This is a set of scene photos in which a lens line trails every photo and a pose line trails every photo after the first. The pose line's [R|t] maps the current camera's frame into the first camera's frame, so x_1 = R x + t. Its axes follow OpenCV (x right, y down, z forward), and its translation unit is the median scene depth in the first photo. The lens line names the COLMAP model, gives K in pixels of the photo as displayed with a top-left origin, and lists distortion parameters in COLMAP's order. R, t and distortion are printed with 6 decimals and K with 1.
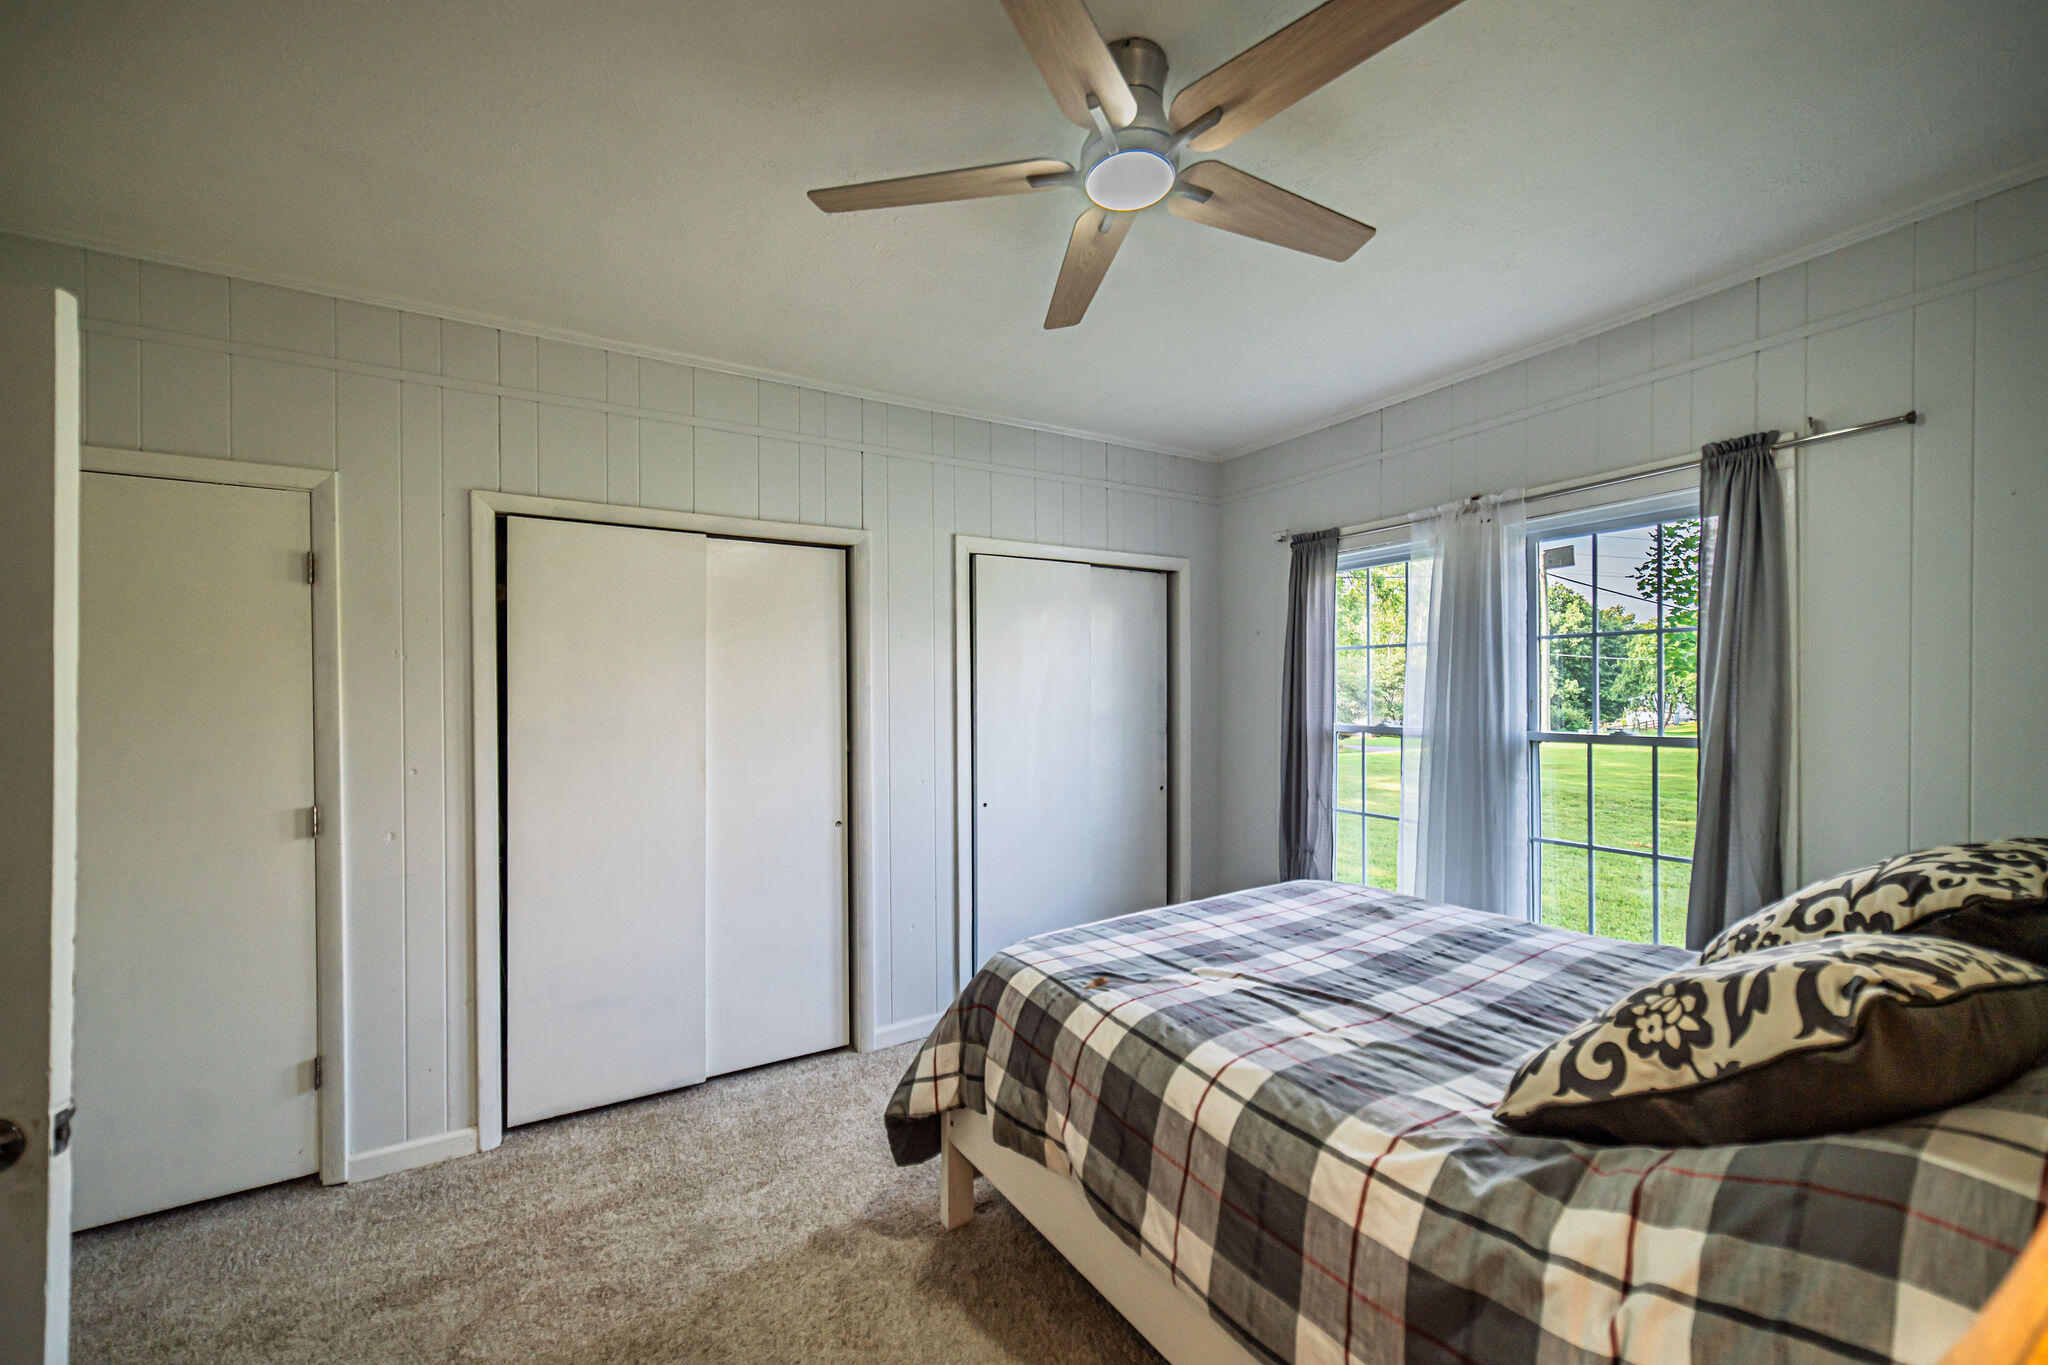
lens RADIAL K [[808.0, 0, 1035.0], [0, 808.0, 684.4], [0, 0, 1]] dist [0.022076, 0.000013]
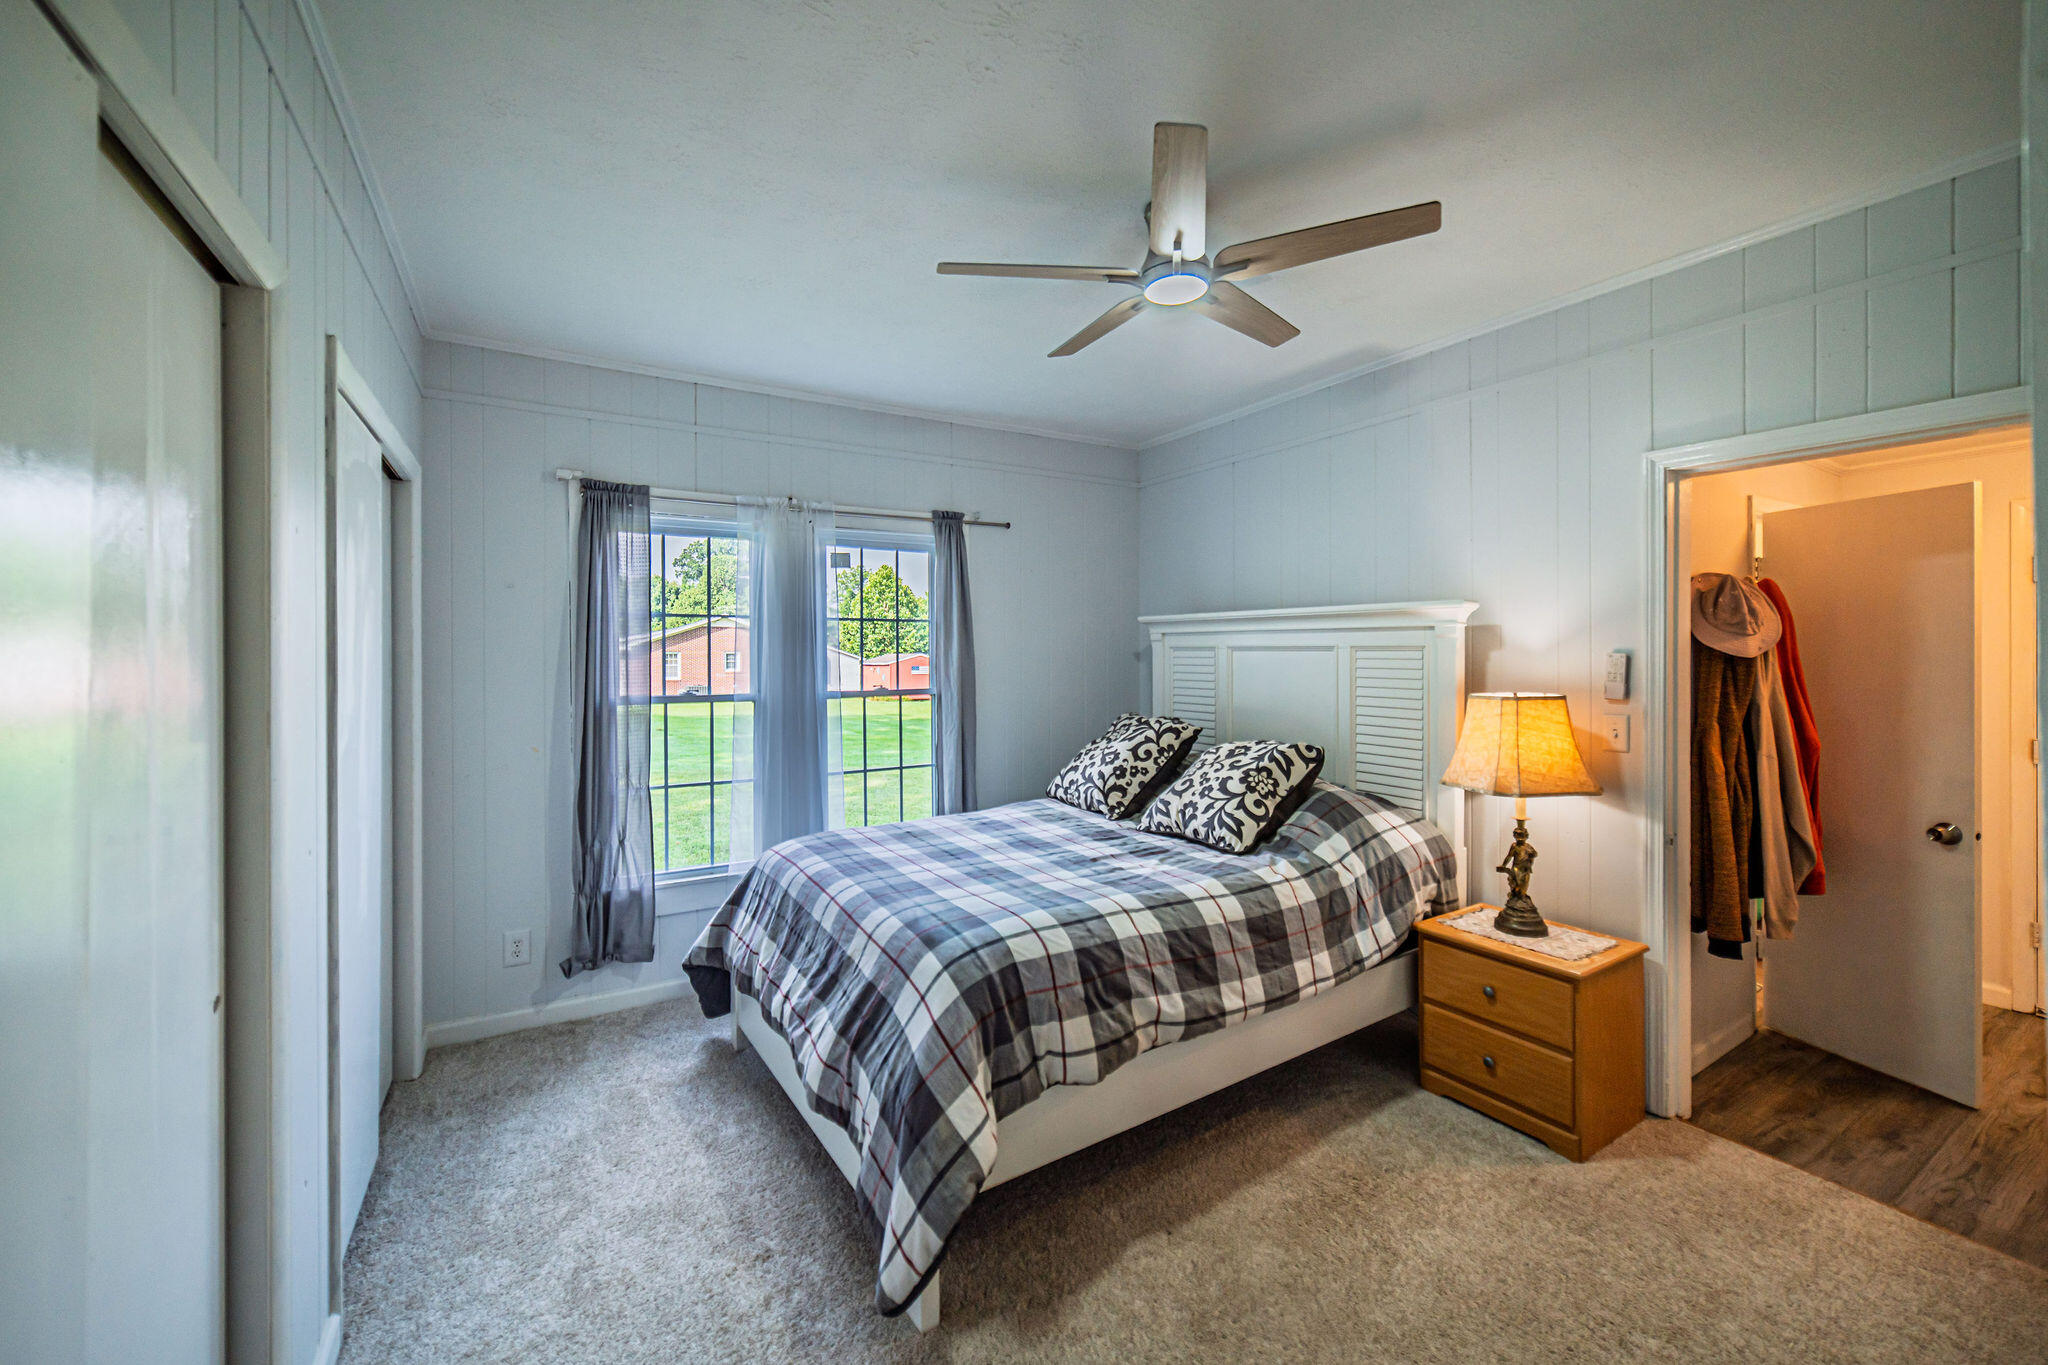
lens RADIAL K [[789.7, 0, 1015.0], [0, 789.7, 689.3], [0, 0, 1]] dist [-0.000272, 0.000138]
pose [[0.019476, -0.033976, 0.999233, -0.774823], [-0.000354, 0.999422, 0.033989, 0.016121], [-0.999810, -0.001016, 0.019453, 0.794008]]
